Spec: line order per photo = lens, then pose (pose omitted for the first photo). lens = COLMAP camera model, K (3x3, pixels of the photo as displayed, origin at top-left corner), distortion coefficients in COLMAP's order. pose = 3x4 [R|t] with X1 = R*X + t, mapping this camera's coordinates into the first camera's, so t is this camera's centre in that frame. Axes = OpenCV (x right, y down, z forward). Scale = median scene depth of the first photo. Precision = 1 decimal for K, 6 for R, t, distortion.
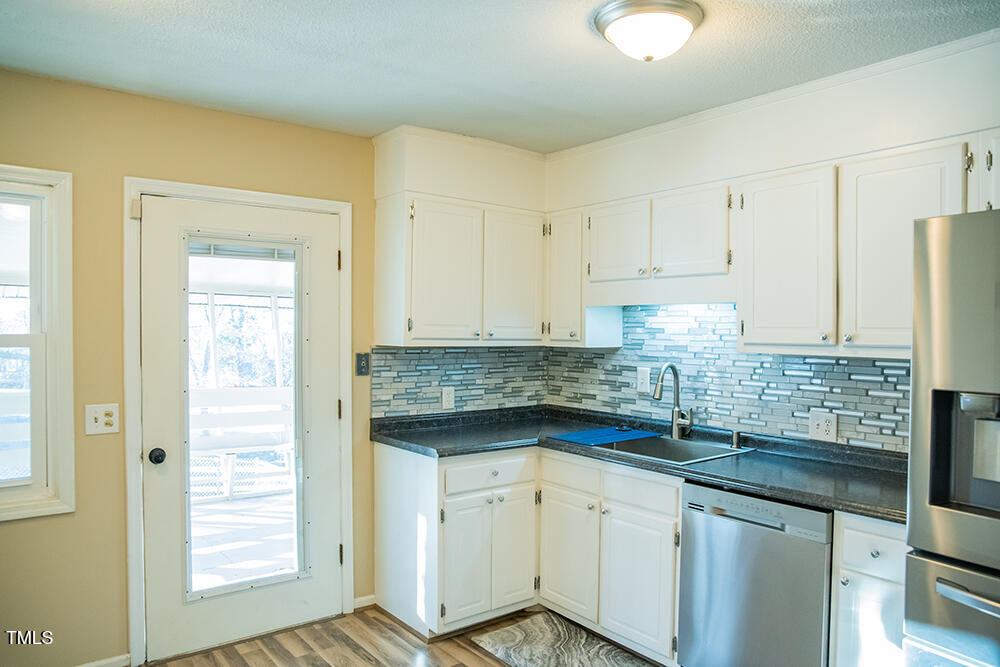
lens RADIAL K [[693.4, 0, 500.0], [0, 693.4, 333.5], [0, 0, 1]] dist [-0.106481, 0.071662]
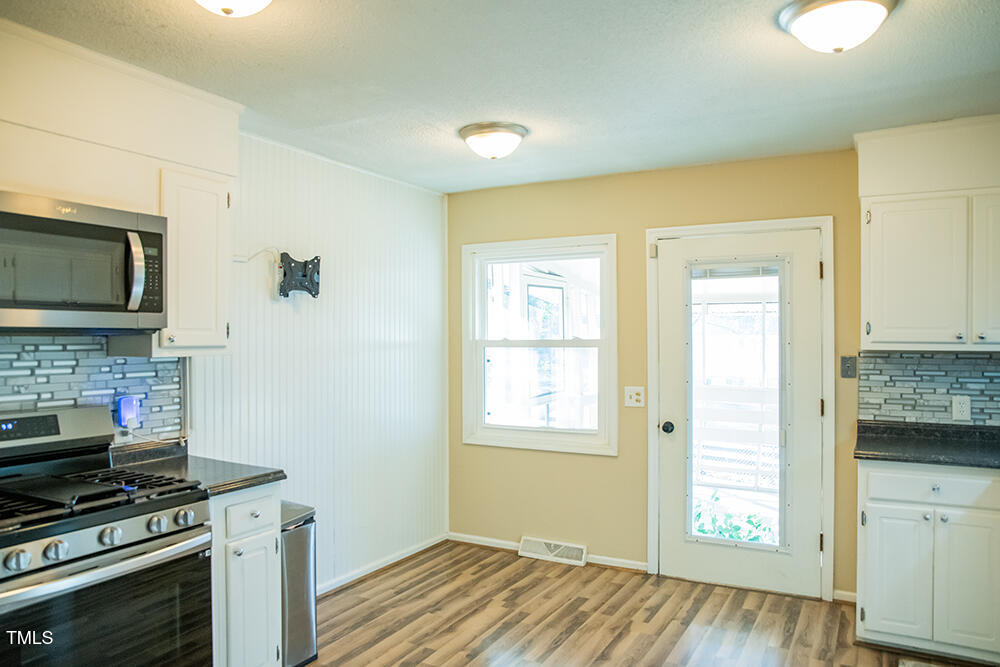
lens RADIAL K [[693.4, 0, 500.0], [0, 693.4, 333.5], [0, 0, 1]] dist [-0.106481, 0.071662]
pose [[0.388704, -0.015140, -0.921238, 0.536931], [-0.000047, 0.999865, -0.016452, 0.010773], [0.921363, 0.006438, 0.388650, 0.113750]]
